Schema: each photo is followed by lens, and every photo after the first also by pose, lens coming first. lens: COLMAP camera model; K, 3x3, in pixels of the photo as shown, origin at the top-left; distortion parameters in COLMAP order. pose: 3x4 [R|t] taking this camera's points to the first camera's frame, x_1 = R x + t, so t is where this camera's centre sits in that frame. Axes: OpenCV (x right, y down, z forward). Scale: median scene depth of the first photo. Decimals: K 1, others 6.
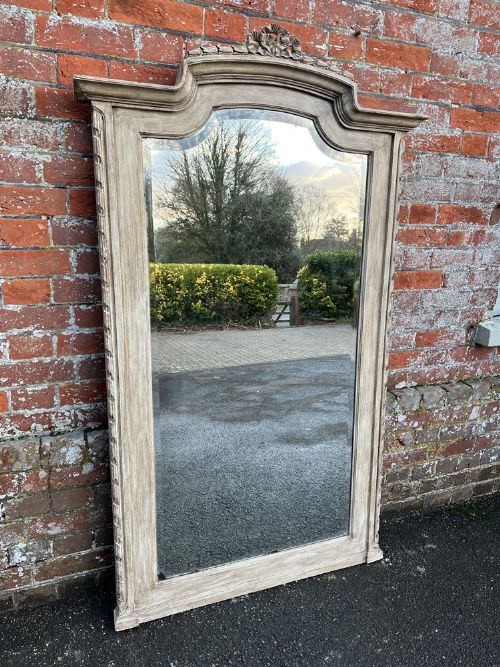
lens RADIAL K [[506.2, 0, 252.3], [0, 506.2, 348.0], [0, 0, 1]] dist [0.010147, -0.008806]
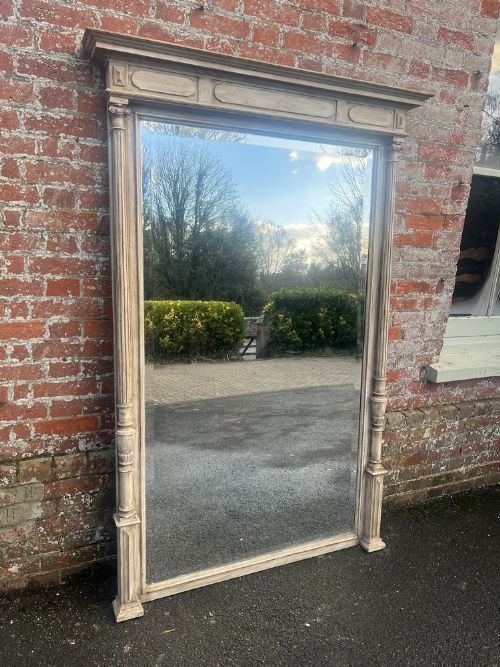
lens RADIAL K [[499.3, 0, 247.8], [0, 499.3, 349.2], [0, 0, 1]] dist [0.030586, -0.038619]
pose [[0.999064, 0.008480, 0.042421, -0.093627], [-0.006641, 0.999040, -0.043307, -0.032974], [-0.042748, 0.042985, 0.998161, -0.323174]]
